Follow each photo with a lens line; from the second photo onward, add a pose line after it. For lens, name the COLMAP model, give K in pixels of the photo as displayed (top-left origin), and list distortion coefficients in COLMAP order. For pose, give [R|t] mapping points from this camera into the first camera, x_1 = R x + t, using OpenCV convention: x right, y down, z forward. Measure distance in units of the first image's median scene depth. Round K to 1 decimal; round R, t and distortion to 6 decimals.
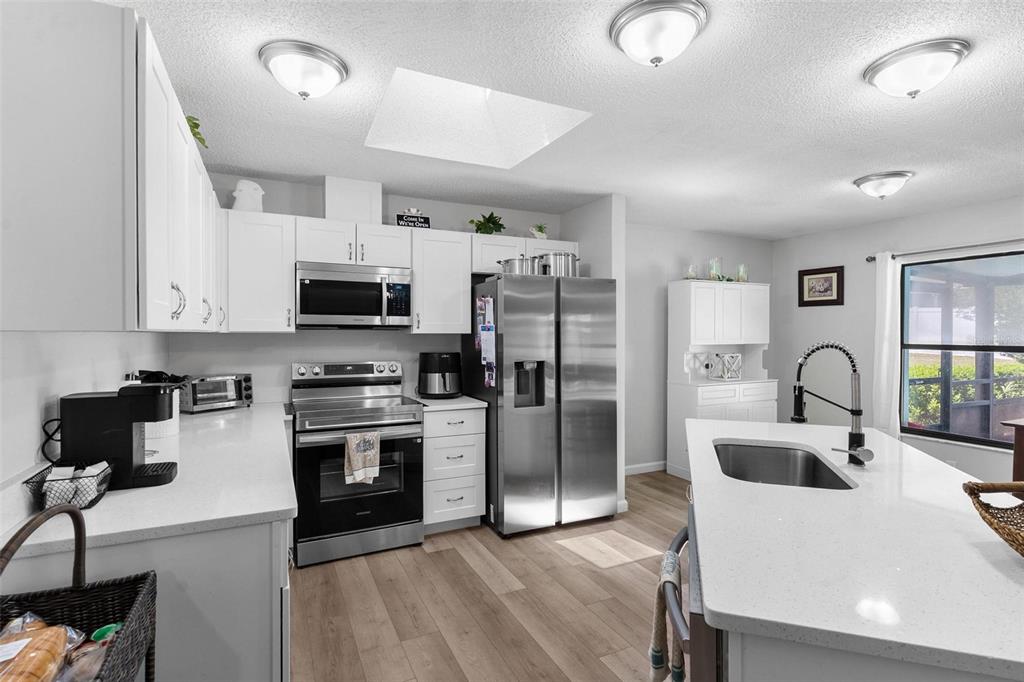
lens RADIAL K [[508.2, 0, 514.7], [0, 508.2, 340.4], [0, 0, 1]] dist [-0.026251, 0.005404]
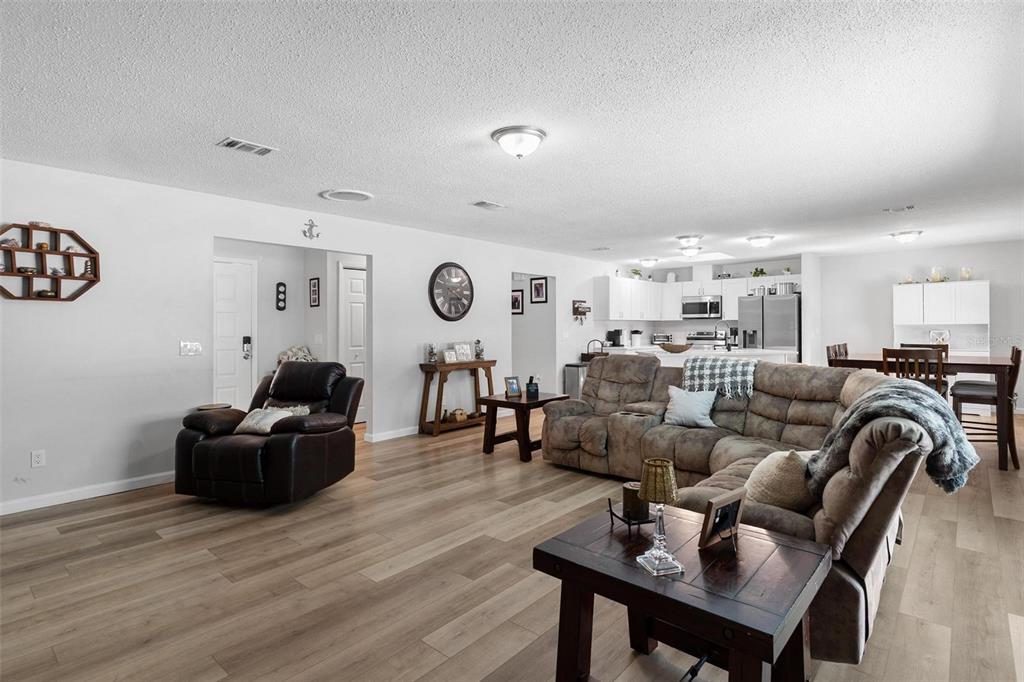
lens RADIAL K [[508.2, 0, 512.7], [0, 508.2, 335.2], [0, 0, 1]] dist [-0.026251, 0.005404]
pose [[0.374450, 0.004636, -0.927235, 1.881188], [-0.008057, 0.999966, 0.001746, 0.071023], [0.927212, 0.006817, 0.374475, -1.024371]]
